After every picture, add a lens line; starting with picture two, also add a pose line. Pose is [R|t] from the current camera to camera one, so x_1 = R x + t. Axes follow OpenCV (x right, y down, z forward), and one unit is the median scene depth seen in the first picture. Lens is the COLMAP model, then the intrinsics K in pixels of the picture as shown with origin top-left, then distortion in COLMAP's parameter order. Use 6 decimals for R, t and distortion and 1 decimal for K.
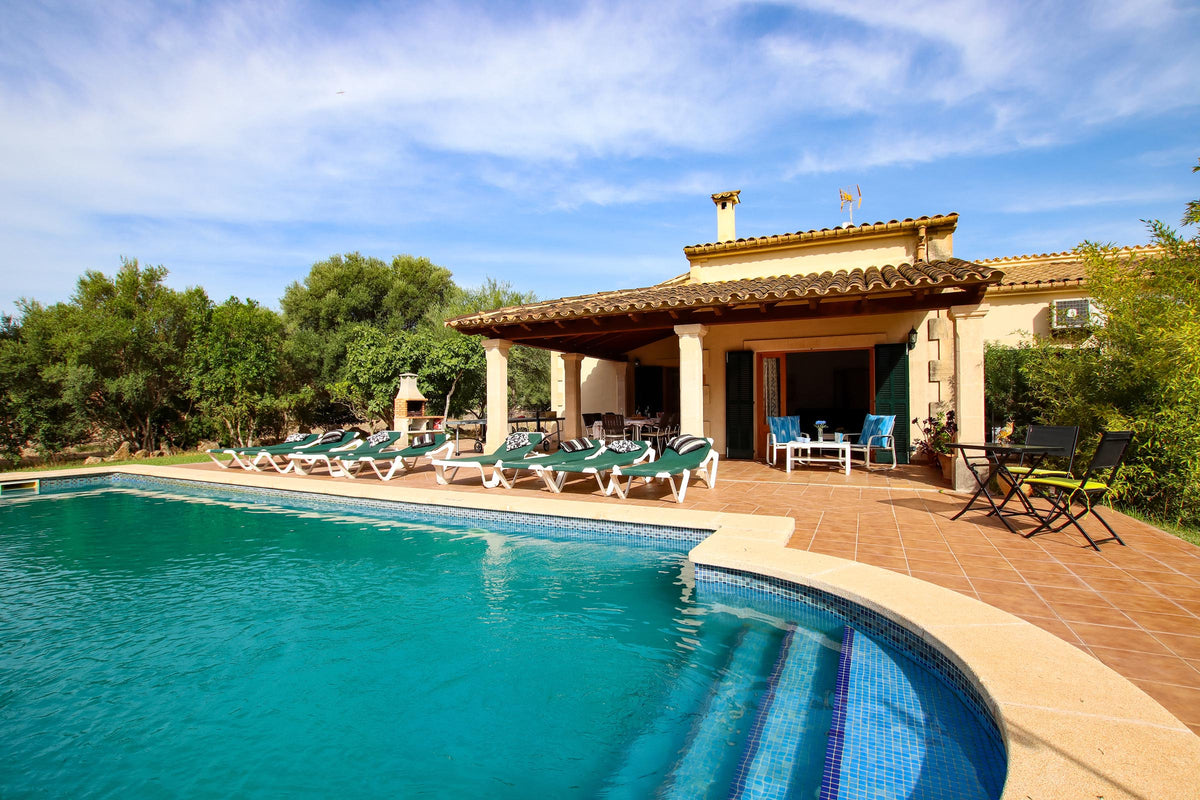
lens RADIAL K [[565.3, 0, 595.5], [0, 565.3, 414.9], [0, 0, 1]] dist [-0.027099, 0.002473]
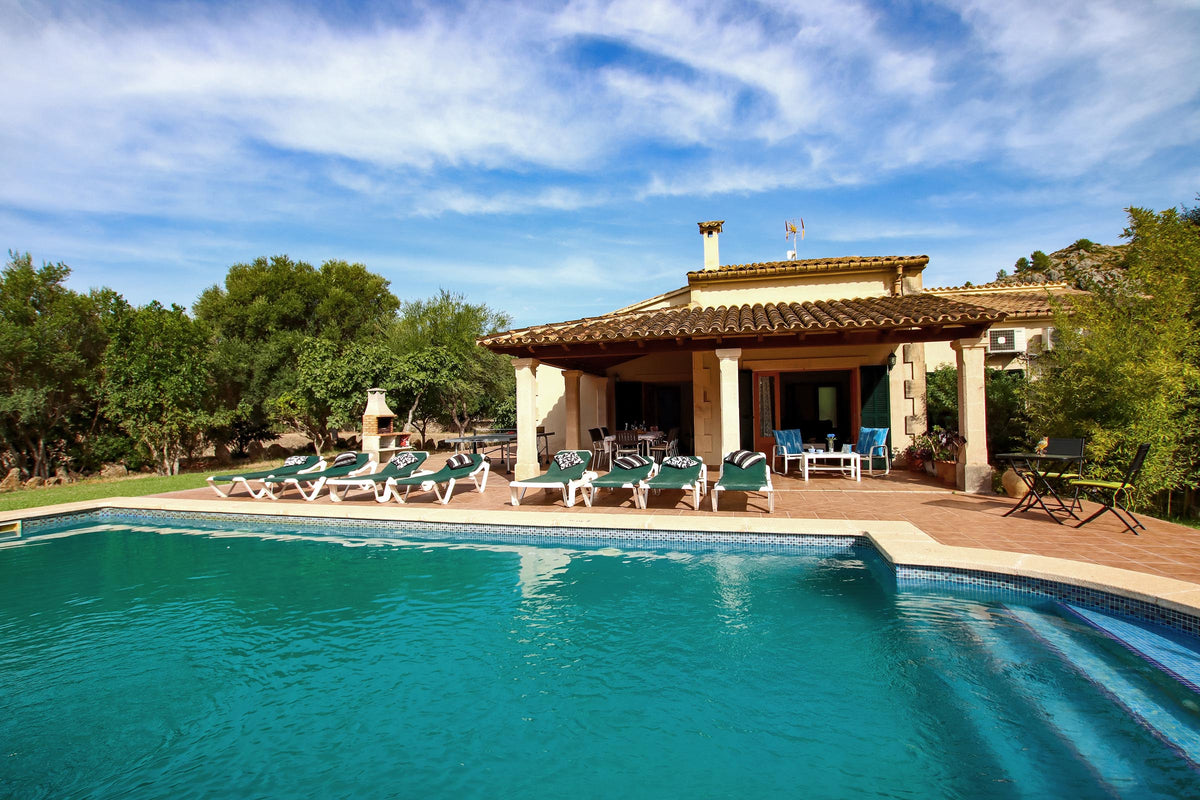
lens RADIAL K [[565.3, 0, 602.0], [0, 565.3, 413.8], [0, 0, 1]] dist [-0.027099, 0.002473]
pose [[0.978685, -0.010315, 0.205107, -0.147636], [0.013968, 0.999768, -0.016374, -0.009463], [-0.204891, 0.018890, 0.978603, -0.006774]]
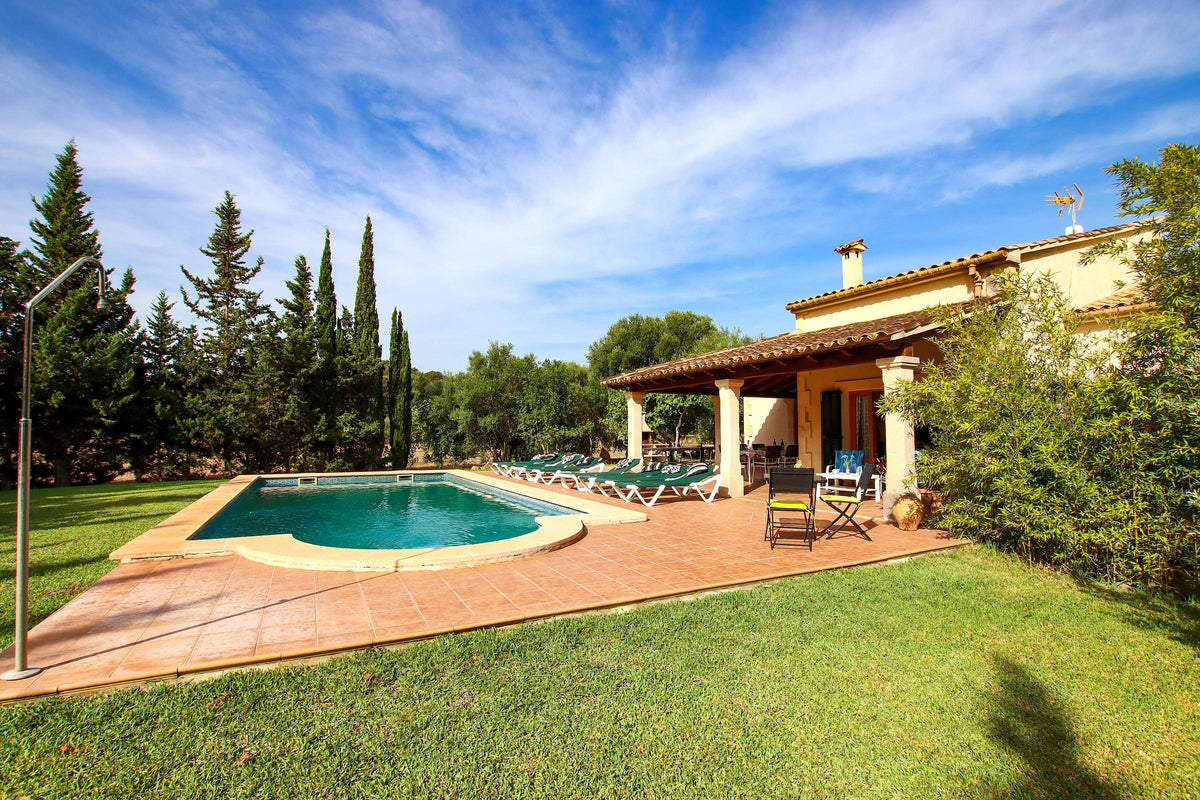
lens RADIAL K [[586.2, 0, 584.2], [0, 586.2, 413.3], [0, 0, 1]] dist [-0.017142, 0.001420]
pose [[0.789628, -0.015920, -0.613380, 0.374465], [-0.014049, 0.998932, -0.044013, -0.007563], [0.613425, 0.043371, 0.788561, -0.137305]]
